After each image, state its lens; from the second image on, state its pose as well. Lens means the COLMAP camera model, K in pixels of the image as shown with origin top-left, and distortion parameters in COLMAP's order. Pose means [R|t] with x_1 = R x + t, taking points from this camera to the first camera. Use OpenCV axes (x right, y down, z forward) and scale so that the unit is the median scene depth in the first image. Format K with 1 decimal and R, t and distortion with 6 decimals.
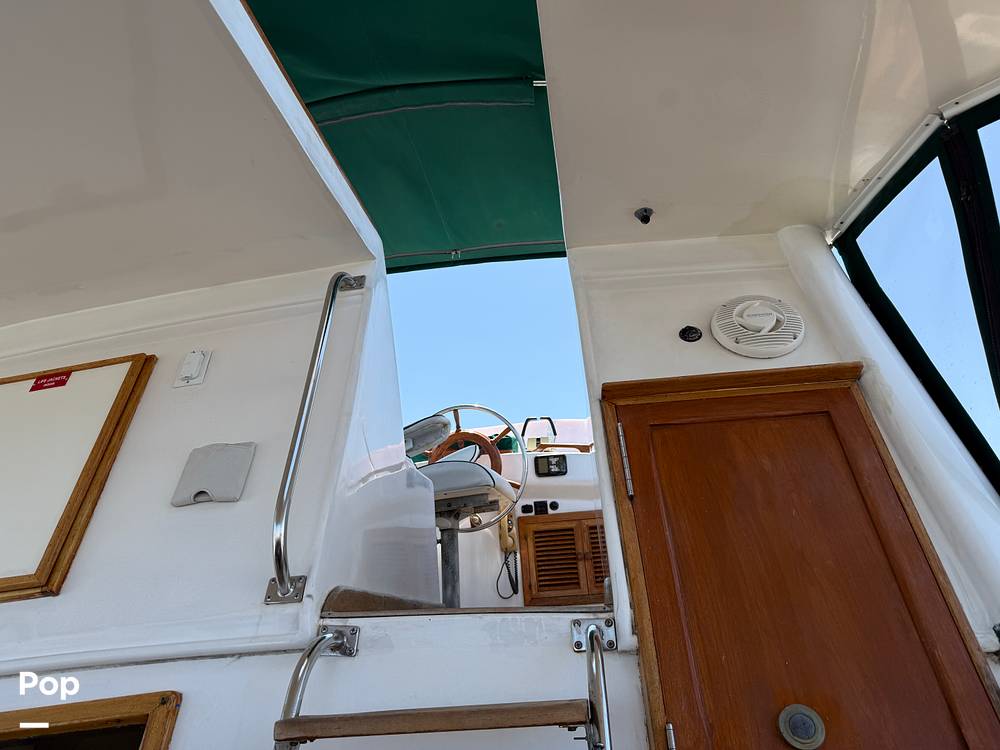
lens RADIAL K [[703.1, 0, 486.5], [0, 703.1, 380.6], [0, 0, 1]] dist [0.034449, -0.040051]
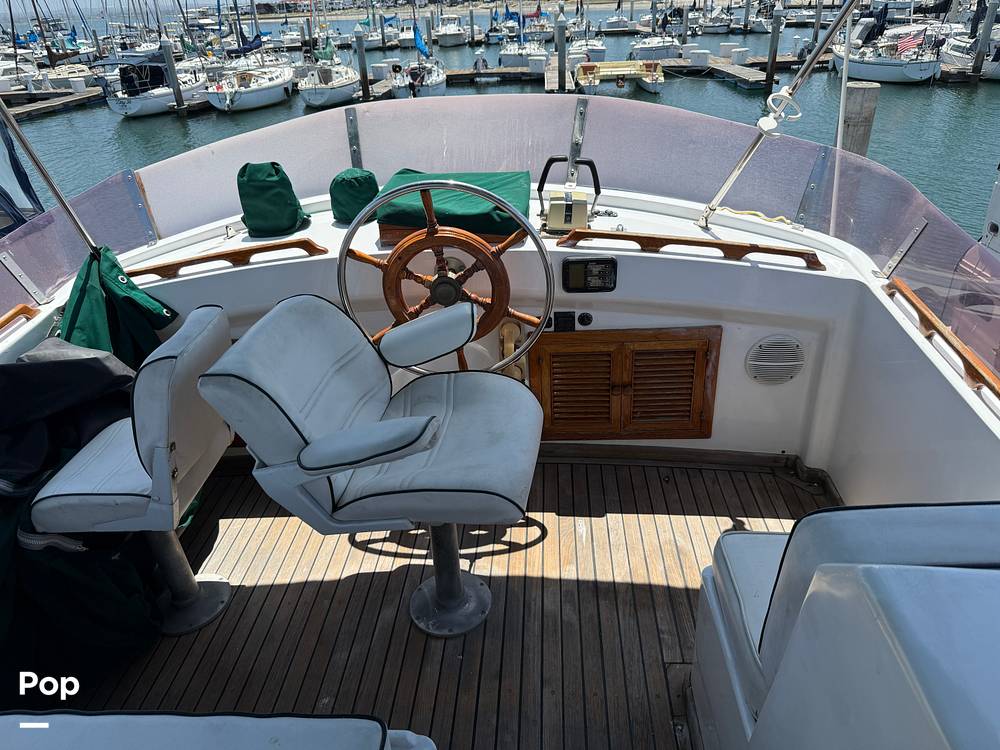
lens RADIAL K [[703.1, 0, 508.4], [0, 703.1, 377.5], [0, 0, 1]] dist [0.034449, -0.040051]
pose [[0.994765, -0.040729, 0.093725, -0.076181], [-0.043406, 0.661901, 0.748333, -0.550289], [-0.092516, -0.748484, 0.656668, 1.122480]]
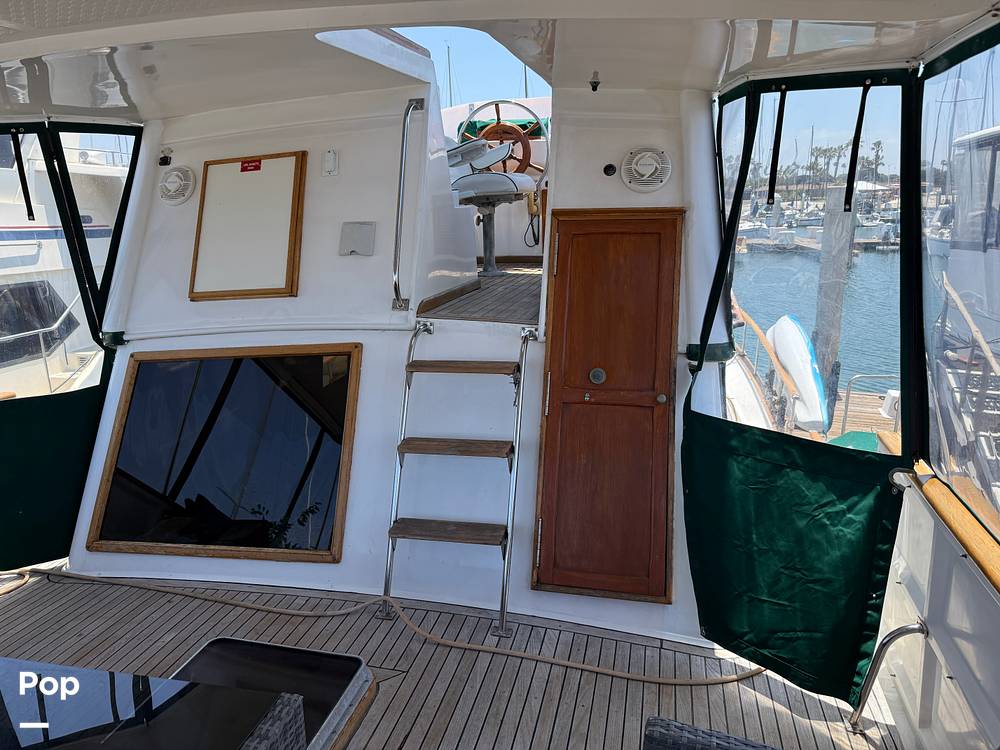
lens RADIAL K [[703.1, 0, 488.0], [0, 703.1, 390.2], [0, 0, 1]] dist [0.034449, -0.040051]
pose [[0.995874, 0.051477, -0.074733, 0.128468], [0.000742, 0.818892, 0.573947, -0.557622], [0.090743, -0.571635, 0.815475, -0.700318]]
